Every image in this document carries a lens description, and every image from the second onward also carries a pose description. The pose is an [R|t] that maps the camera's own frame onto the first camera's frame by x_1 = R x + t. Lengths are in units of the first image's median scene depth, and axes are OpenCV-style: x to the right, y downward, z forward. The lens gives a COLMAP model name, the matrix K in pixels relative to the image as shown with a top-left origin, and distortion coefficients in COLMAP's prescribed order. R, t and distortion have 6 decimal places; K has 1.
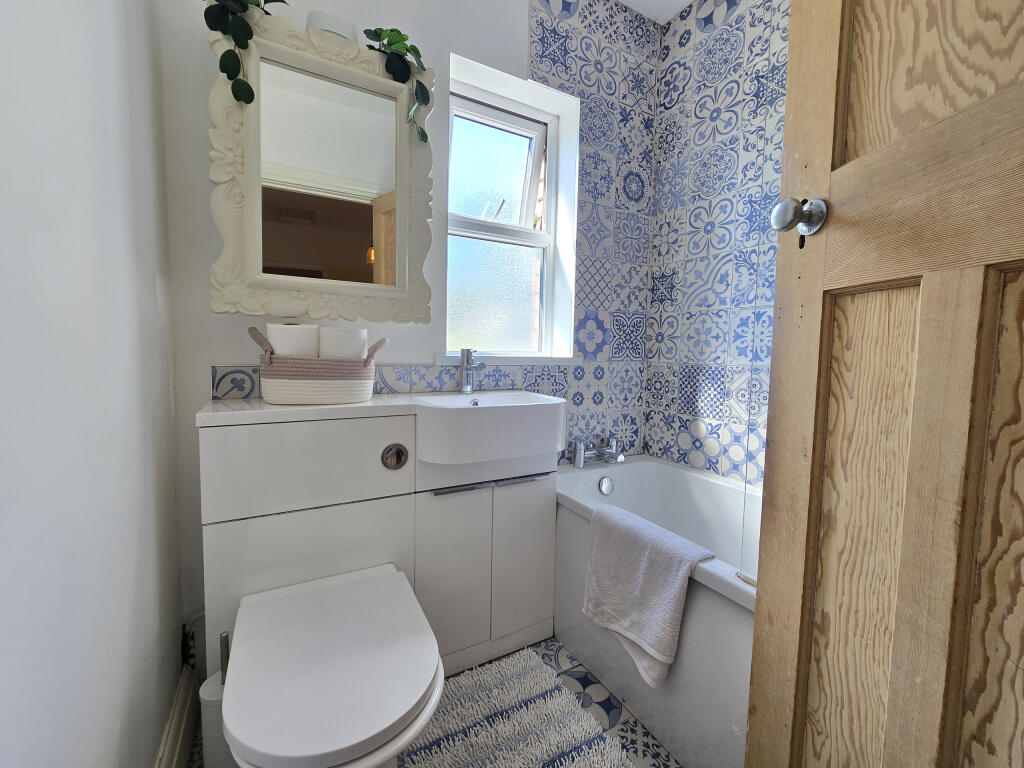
lens RADIAL K [[420.2, 0, 508.2], [0, 420.2, 380.9], [0, 0, 1]] dist [-0.006345, -0.000253]
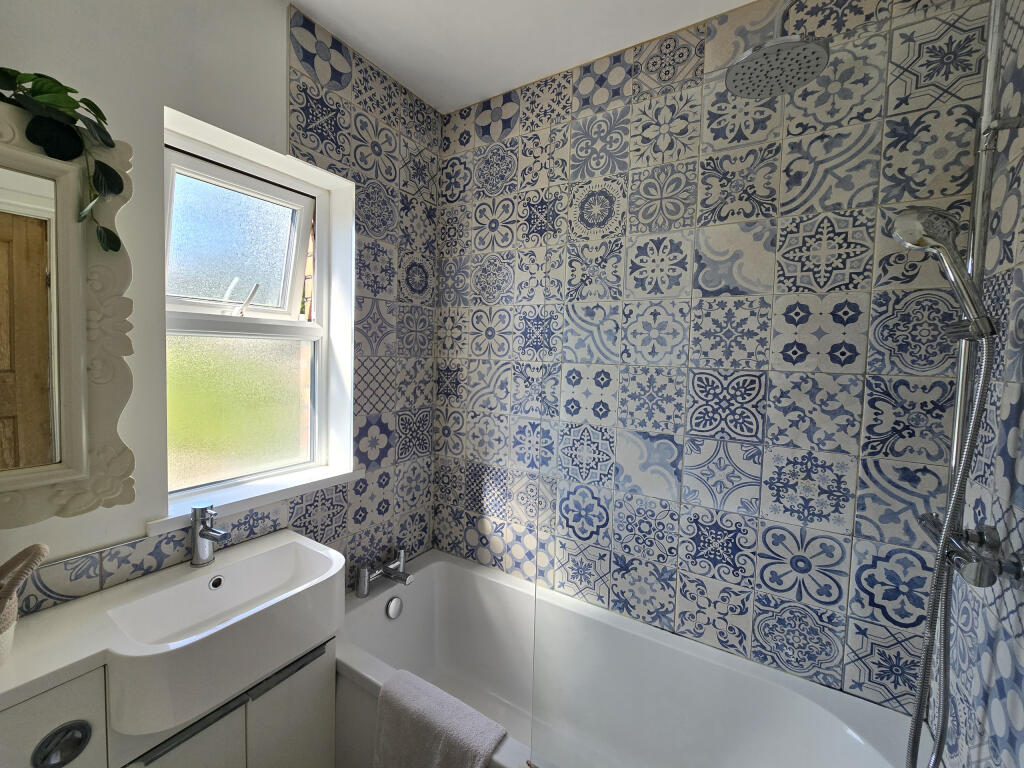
lens RADIAL K [[420.2, 0, 508.6], [0, 420.2, 381.2], [0, 0, 1]] dist [-0.006345, -0.000253]
pose [[0.878782, -0.020122, 0.476799, 0.026121], [0.020775, 0.999777, 0.003904, -0.250471], [-0.476771, 0.006475, 0.879004, 0.074470]]
